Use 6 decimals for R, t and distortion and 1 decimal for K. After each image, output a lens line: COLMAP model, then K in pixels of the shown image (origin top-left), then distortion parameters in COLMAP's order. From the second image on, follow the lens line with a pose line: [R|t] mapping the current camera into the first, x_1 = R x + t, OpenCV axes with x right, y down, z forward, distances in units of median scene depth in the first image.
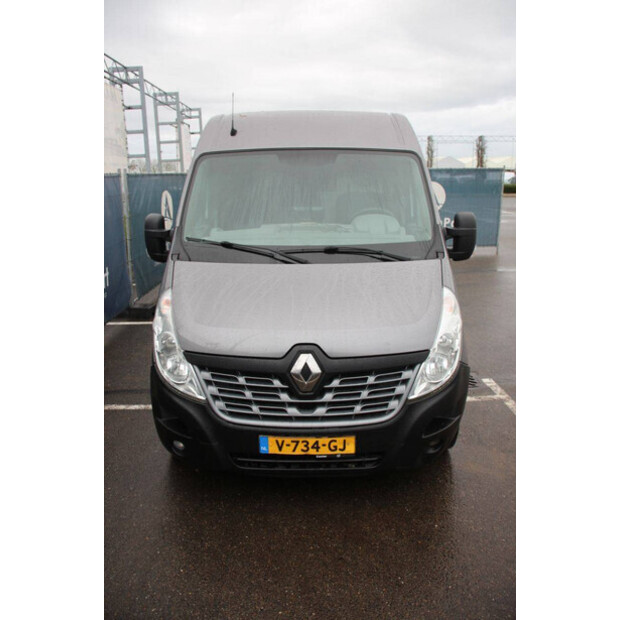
lens RADIAL K [[540.5, 0, 310.0], [0, 540.5, 310.0], [0, 0, 1]] dist [-0.209310, 0.001132]
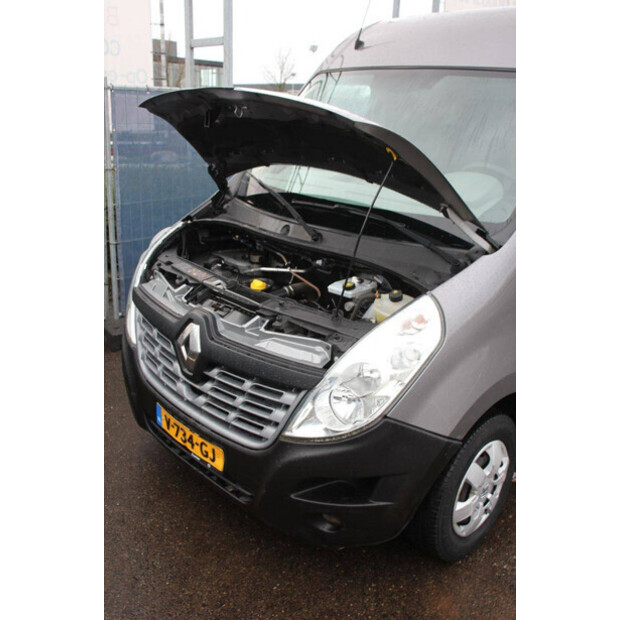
lens RADIAL K [[619.0, 0, 310.0], [0, 619.0, 310.0], [0, 0, 1]] dist [-0.088680, 0.000214]
pose [[0.685673, 0.264864, -0.678012, 0.702717], [-0.228090, 0.962719, 0.145417, -0.107560], [0.691251, 0.054939, 0.720523, 0.447755]]
